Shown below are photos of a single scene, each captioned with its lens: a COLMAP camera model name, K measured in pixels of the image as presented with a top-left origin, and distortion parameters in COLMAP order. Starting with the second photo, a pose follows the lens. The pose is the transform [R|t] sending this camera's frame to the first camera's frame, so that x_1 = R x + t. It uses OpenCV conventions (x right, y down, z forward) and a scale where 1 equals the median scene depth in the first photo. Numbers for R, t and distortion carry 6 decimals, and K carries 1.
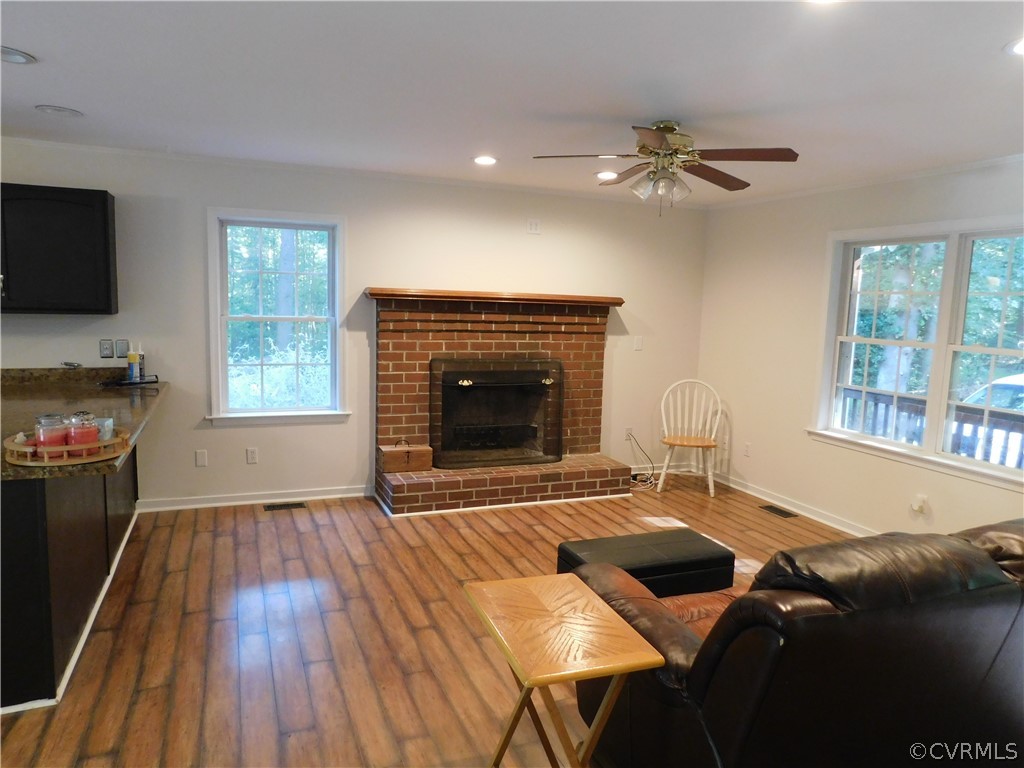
lens RADIAL K [[695.4, 0, 512.0], [0, 695.4, 384.0], [0, 0, 1]] dist [-0.048192, 0.058262]
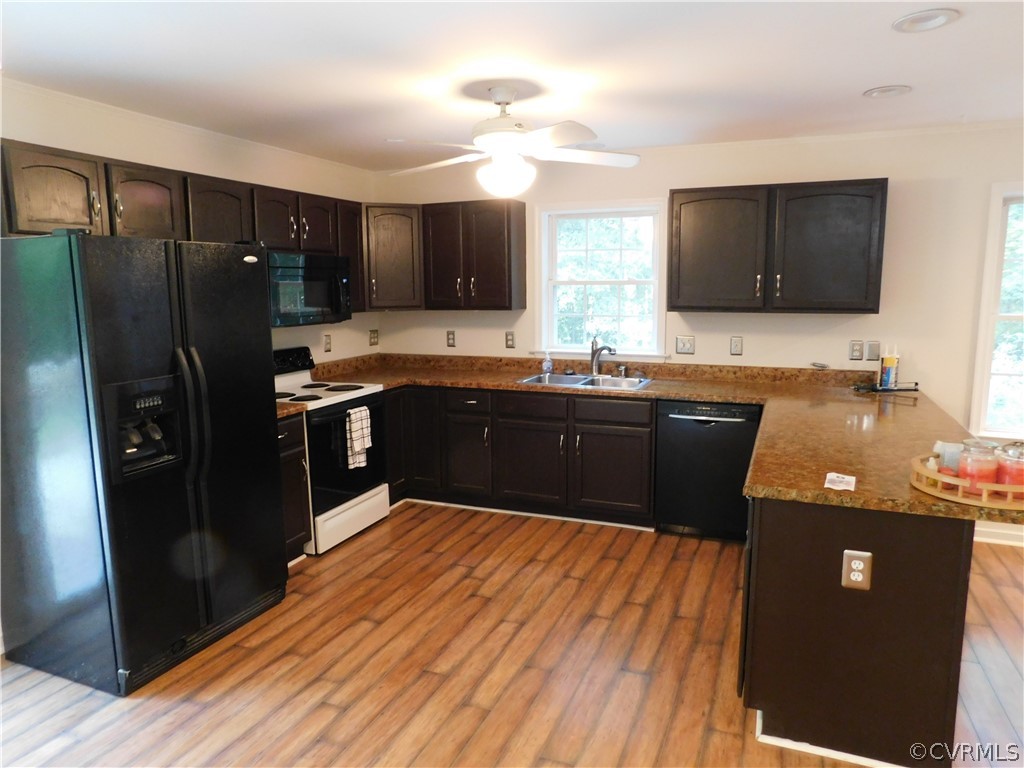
lens RADIAL K [[678.7, 0, 513.5], [0, 678.7, 386.5], [0, 0, 1]] dist [-0.062894, 0.054014]
pose [[0.715065, 0.069565, -0.695588, -0.258305], [-0.058045, 0.997509, 0.040090, -0.010439], [0.696644, 0.011708, 0.717322, 0.023005]]
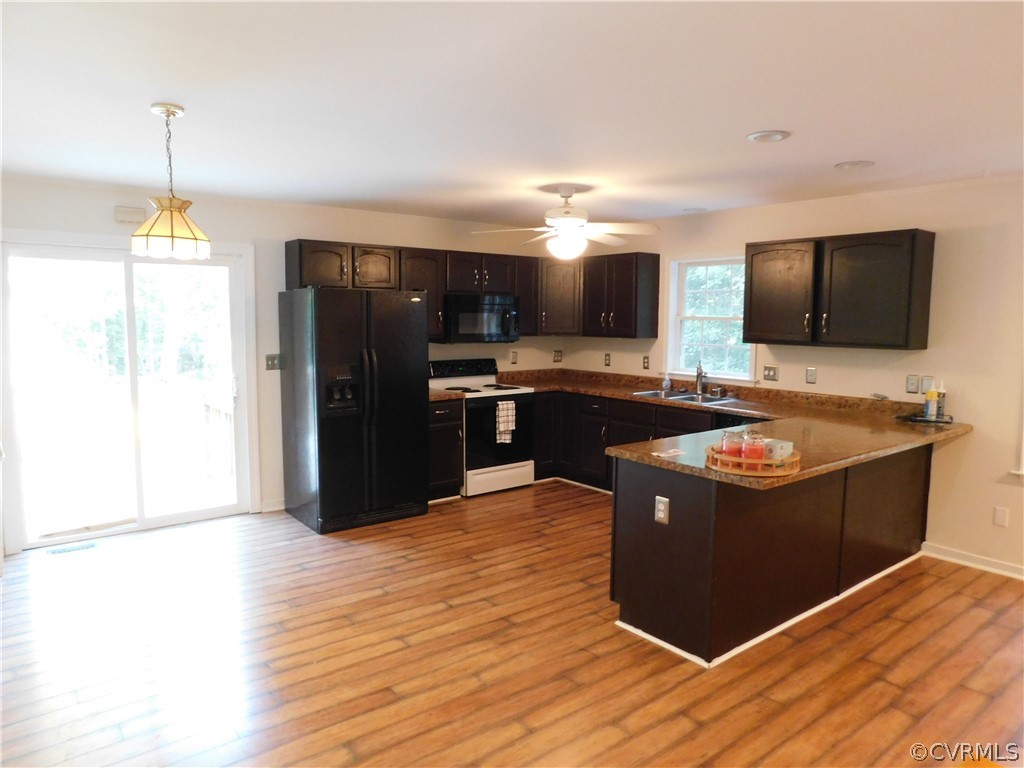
lens RADIAL K [[678.7, 0, 513.5], [0, 678.7, 386.5], [0, 0, 1]] dist [-0.062894, 0.054014]
pose [[0.282776, 0.072929, -0.956410, 0.164369], [-0.120112, 0.991949, 0.040127, -0.015198], [0.951636, 0.103529, 0.289259, 0.145535]]
